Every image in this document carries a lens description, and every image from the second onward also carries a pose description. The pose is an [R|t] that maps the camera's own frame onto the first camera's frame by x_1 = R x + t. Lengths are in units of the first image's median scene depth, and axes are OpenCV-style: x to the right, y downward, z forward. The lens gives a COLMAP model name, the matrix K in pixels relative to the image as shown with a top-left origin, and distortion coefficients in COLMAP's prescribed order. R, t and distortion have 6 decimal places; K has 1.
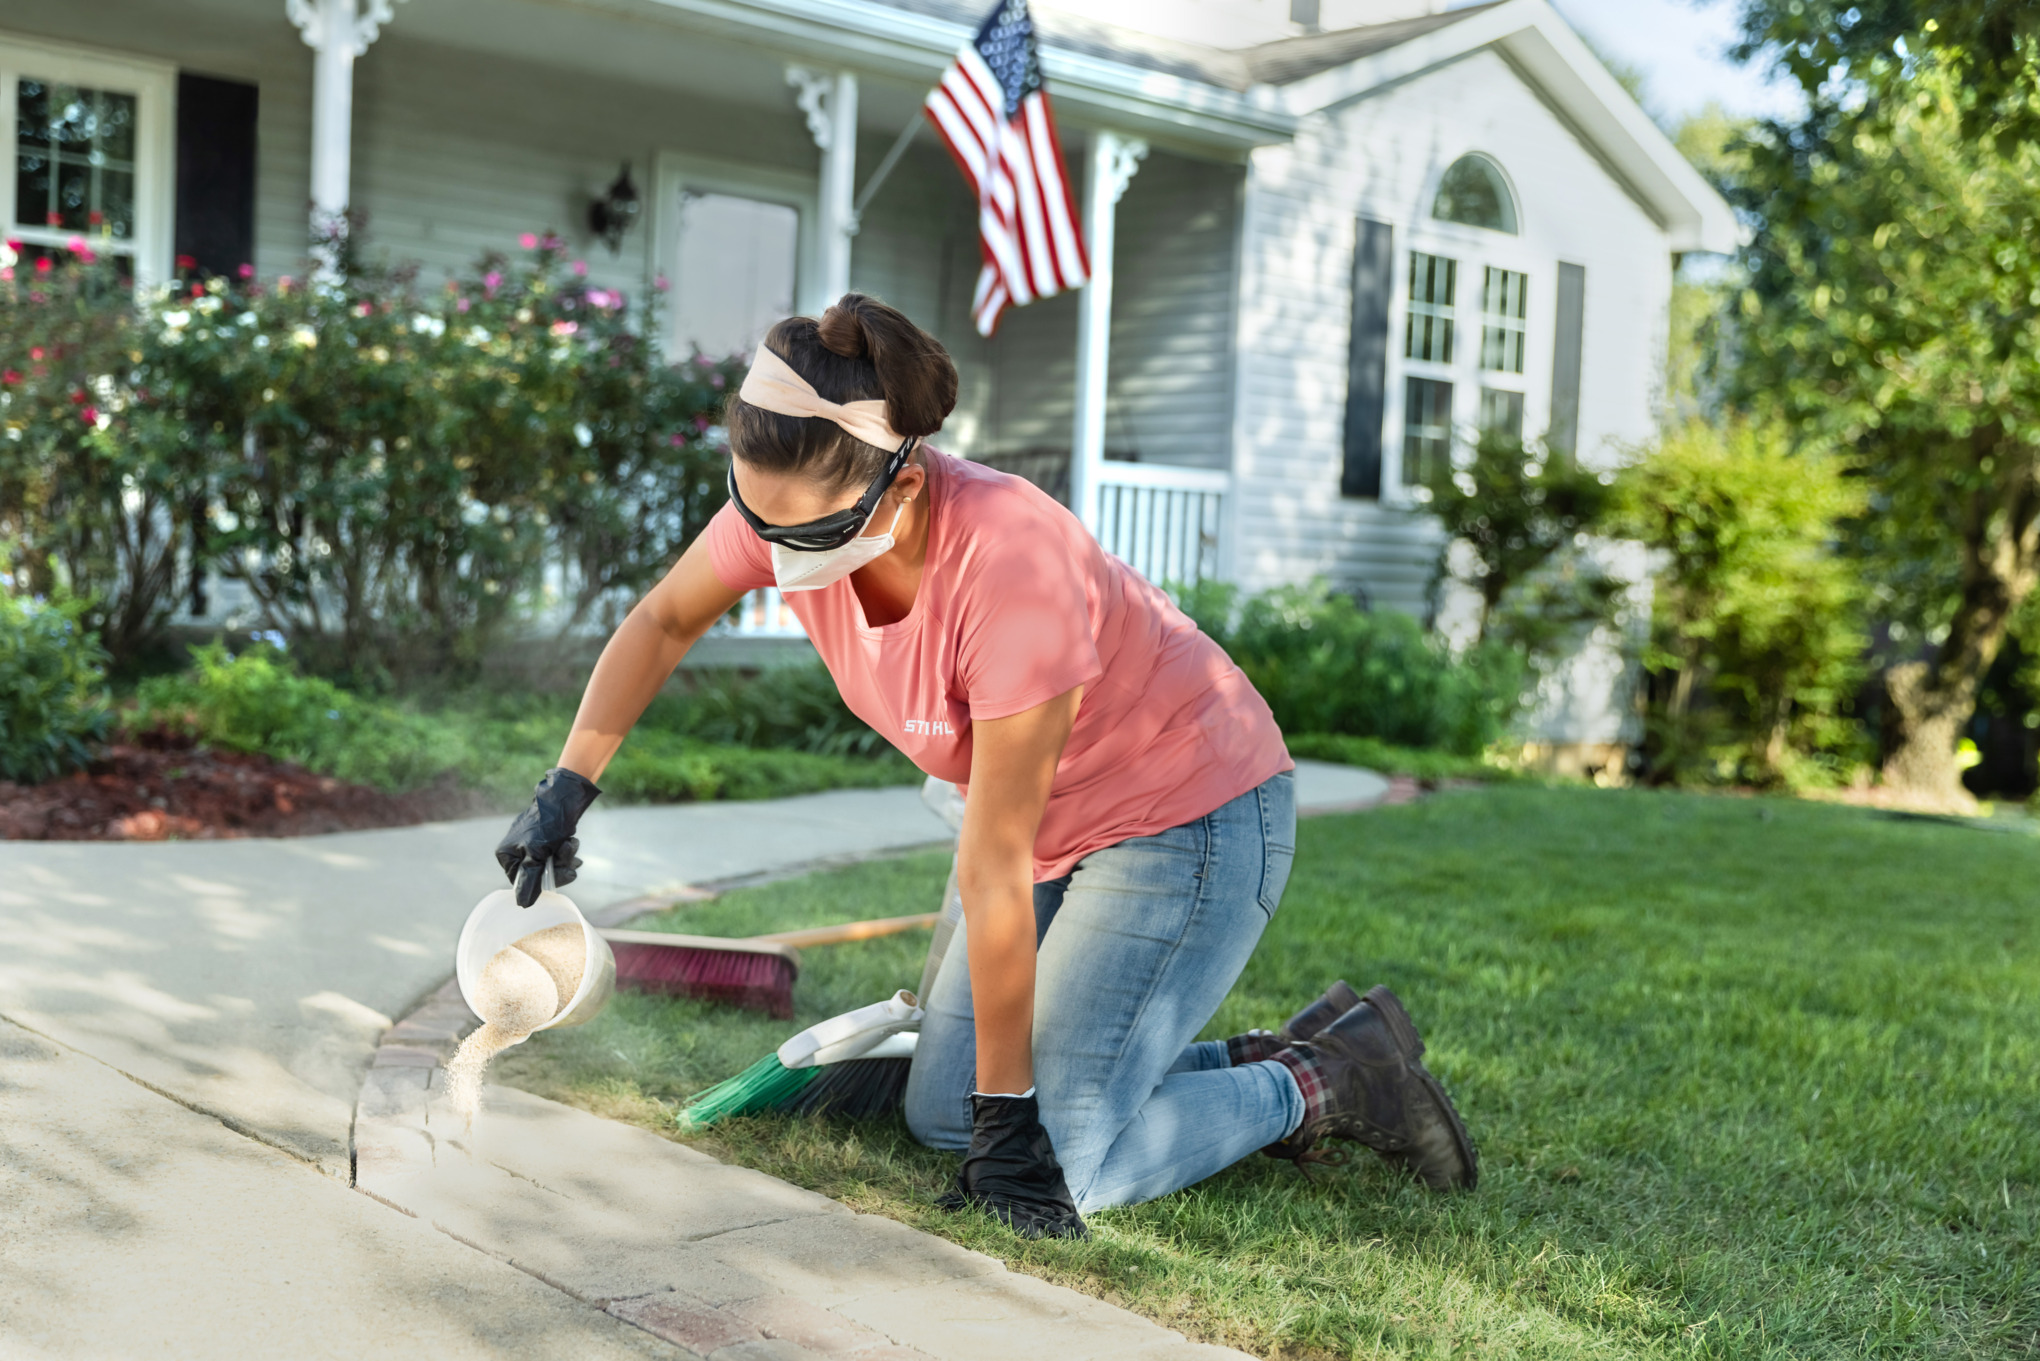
lens RADIAL K [[2476.0, 0, 1020.0], [0, 2476.0, 680.5], [0, 0, 1]] dist [0.023614, -0.010147]
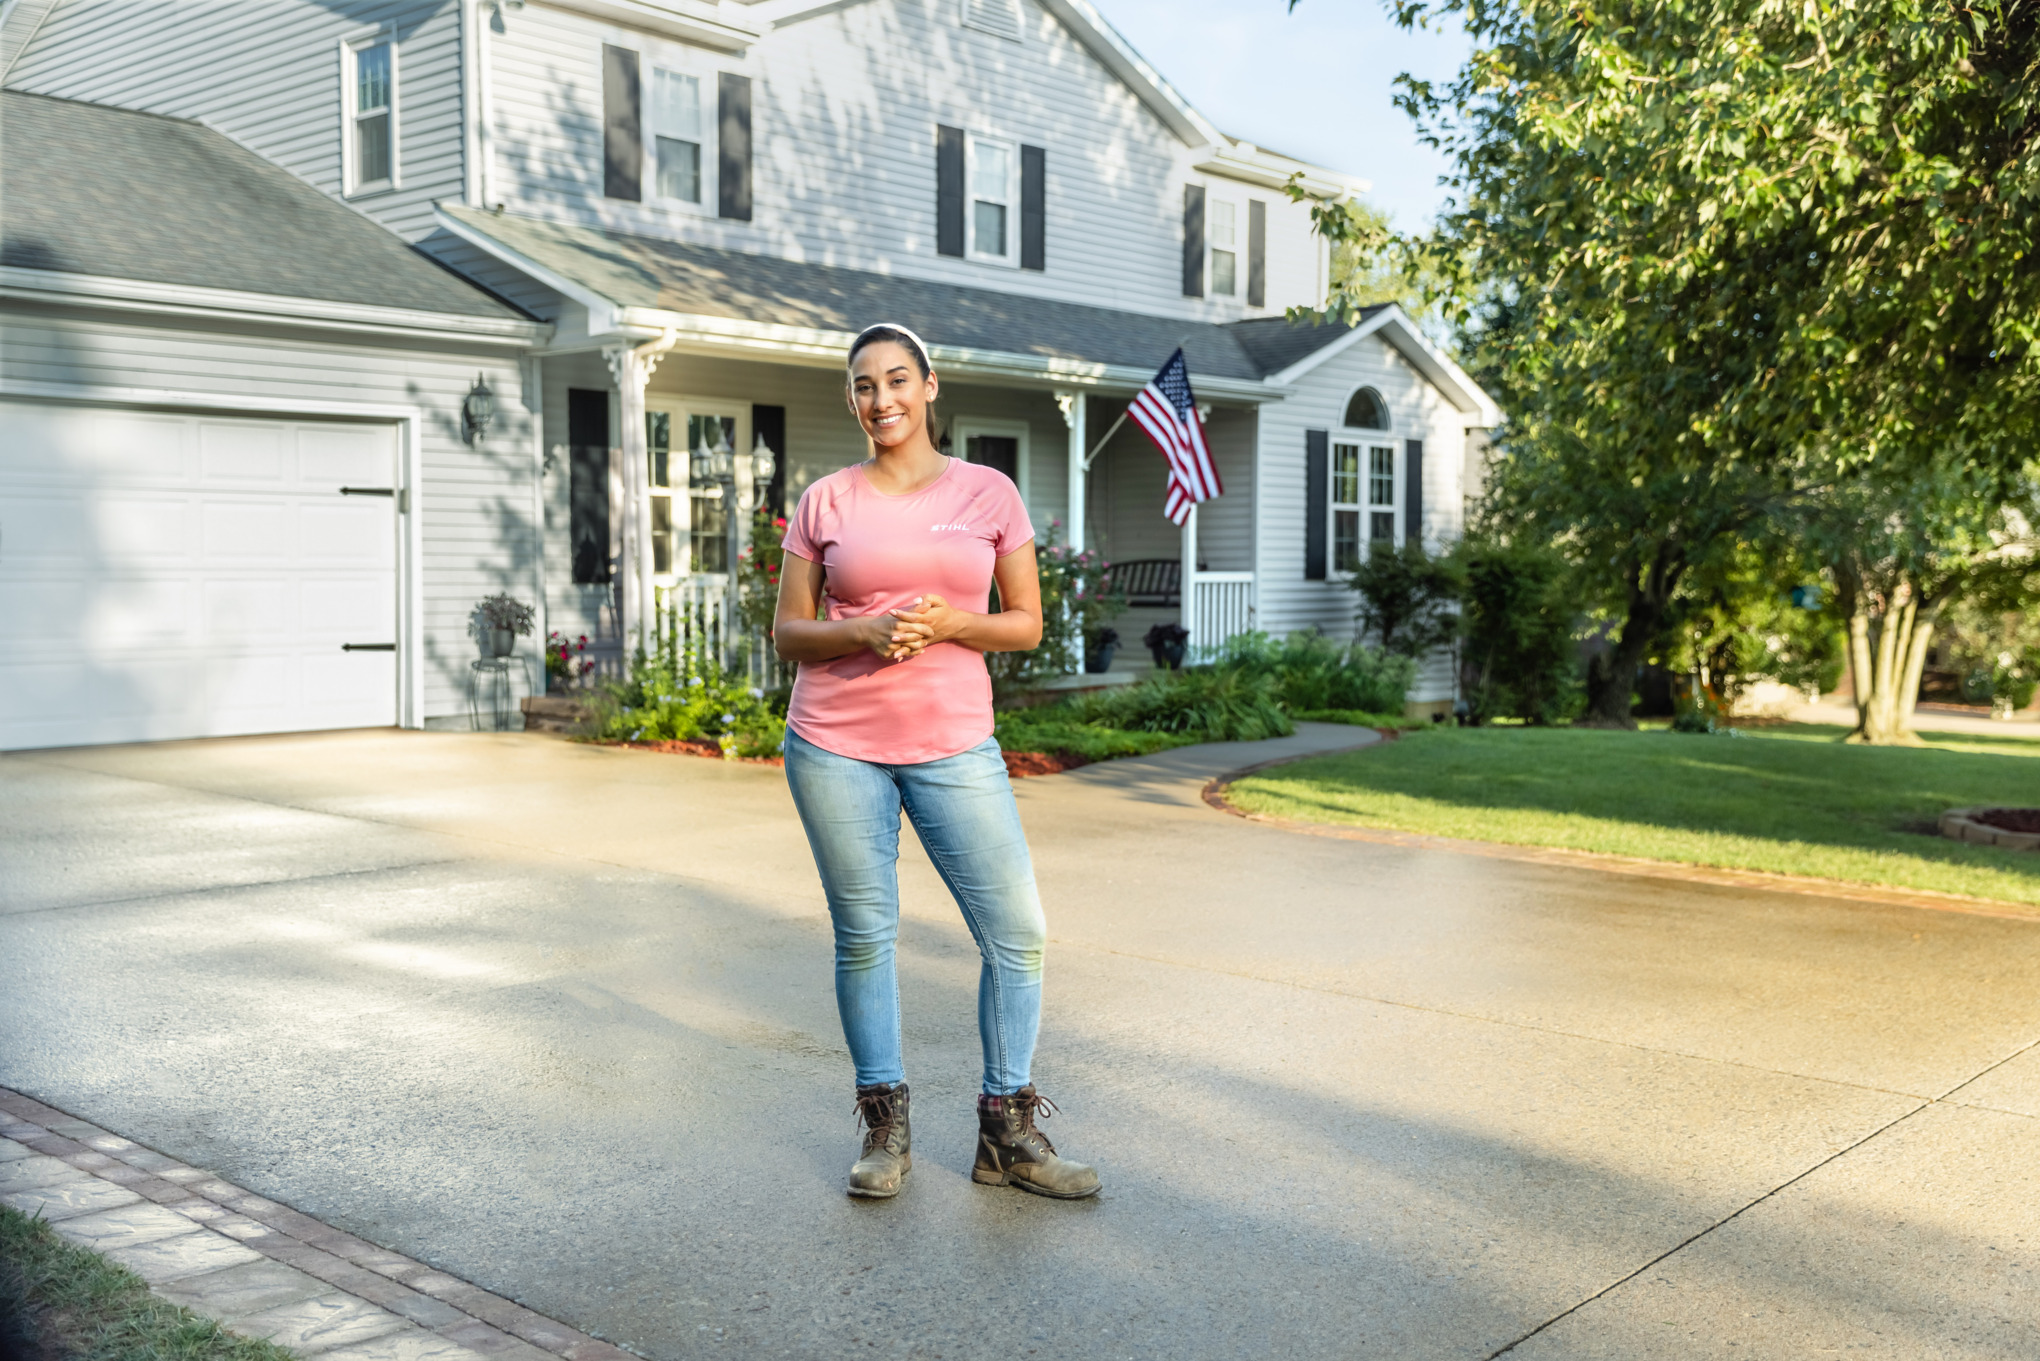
lens RADIAL K [[2033.8, 0, 1020.0], [0, 2033.8, 680.5], [0, 0, 1]] dist [0.073206, -0.001001]
pose [[0.995974, -0.045926, 0.076978, -0.240652], [0.044756, 0.998856, 0.016853, -0.038129], [-0.077664, -0.013340, 0.996890, -0.603533]]
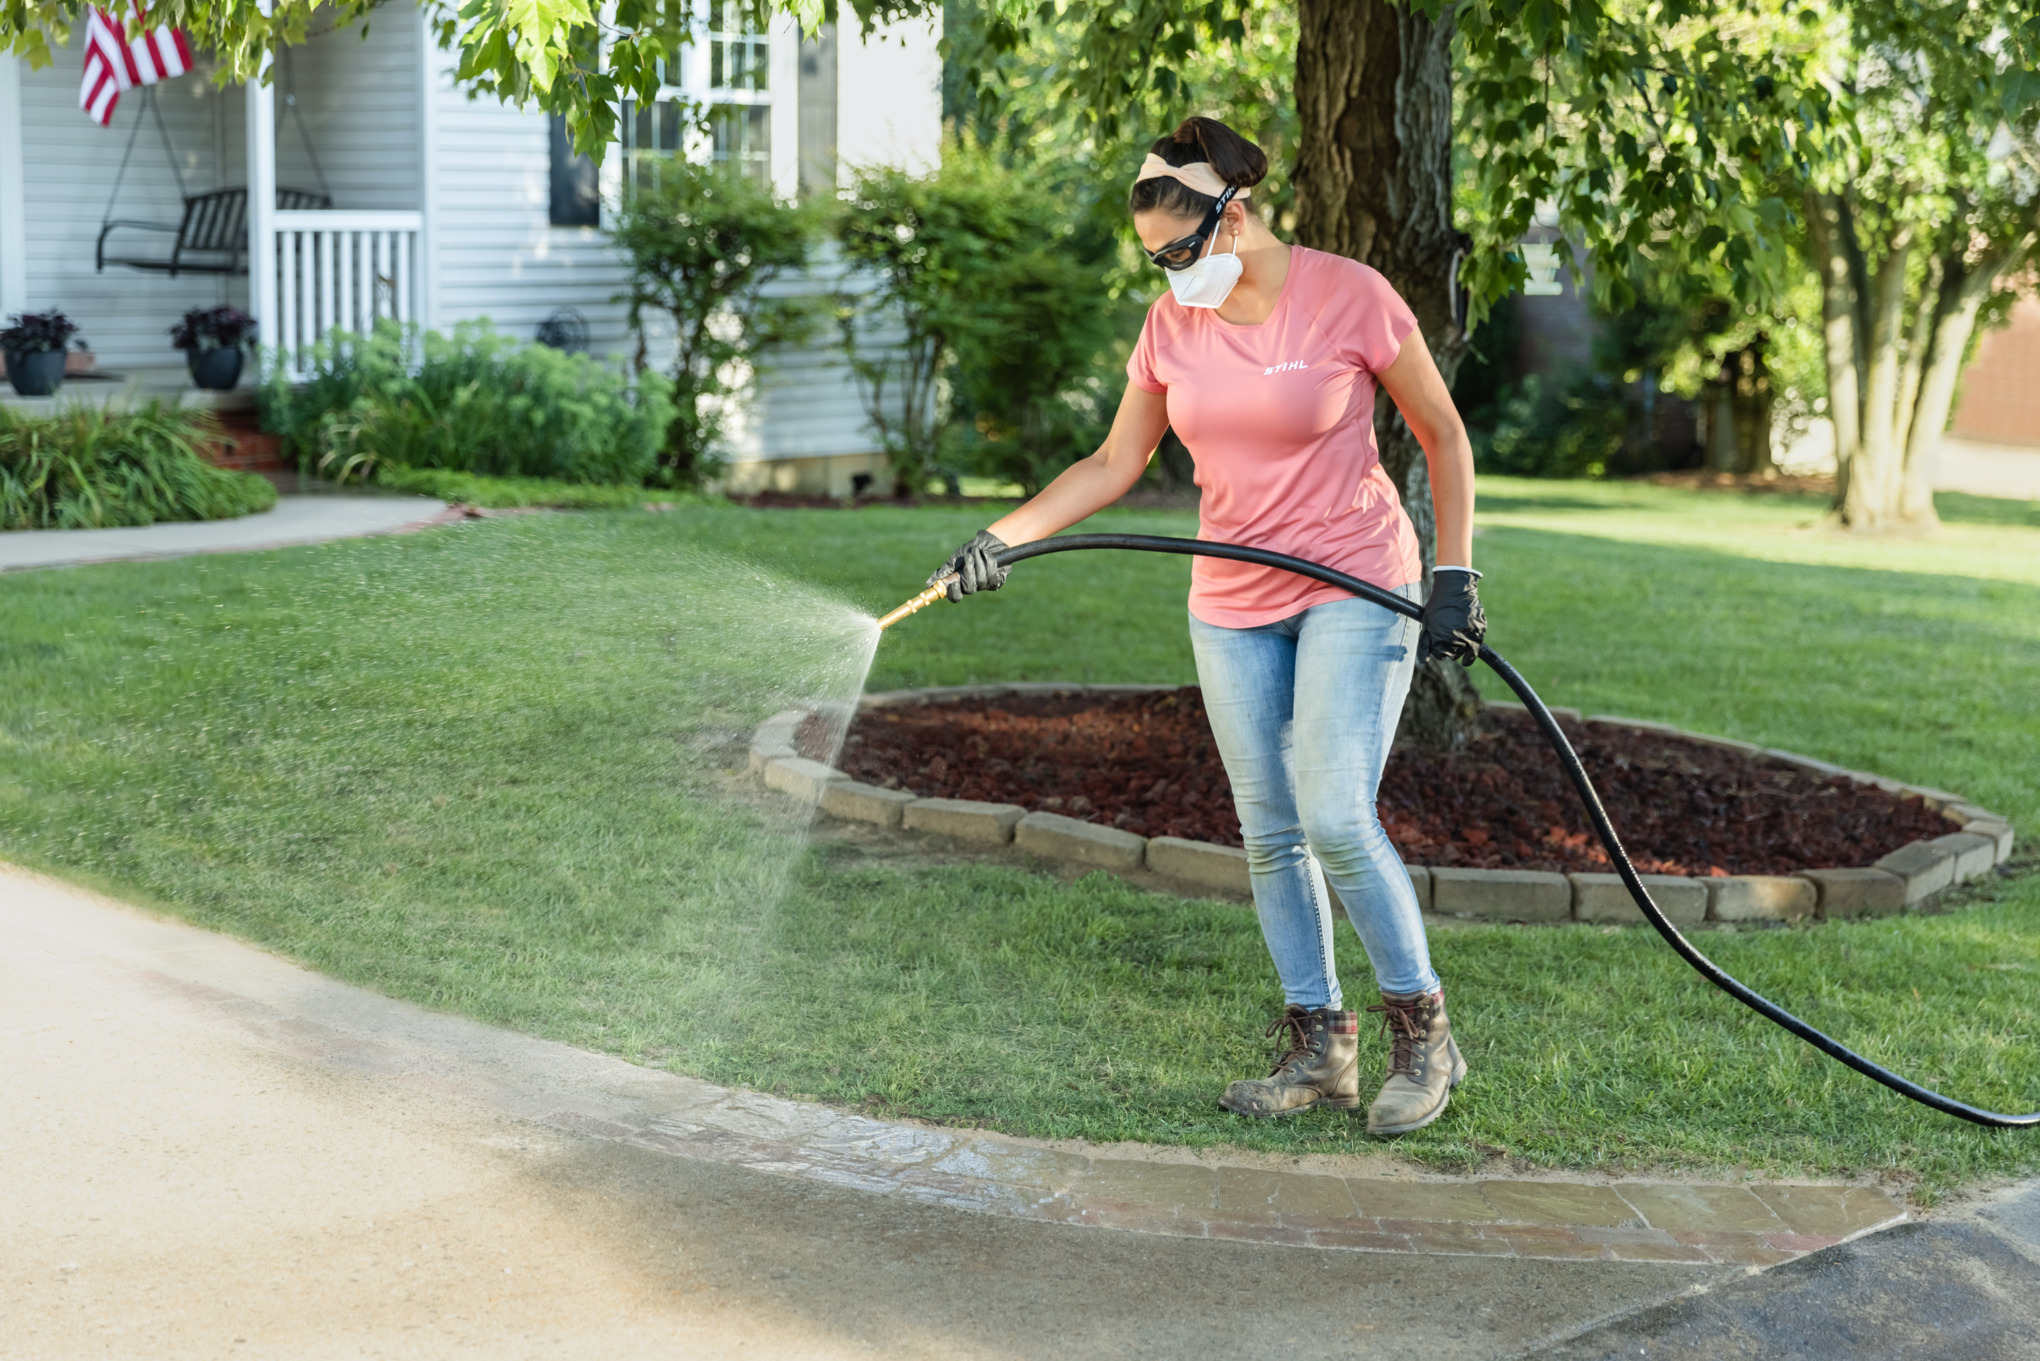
lens RADIAL K [[3542.5, 0, 1020.0], [0, 3542.5, 680.5], [0, 0, 1]] dist [0.009650, -0.262961]
pose [[0.997850, -0.034129, 0.055947, 0.269534], [0.028206, 0.994236, 0.103440, -0.038108], [-0.059155, -0.101640, 0.993061, -0.557843]]
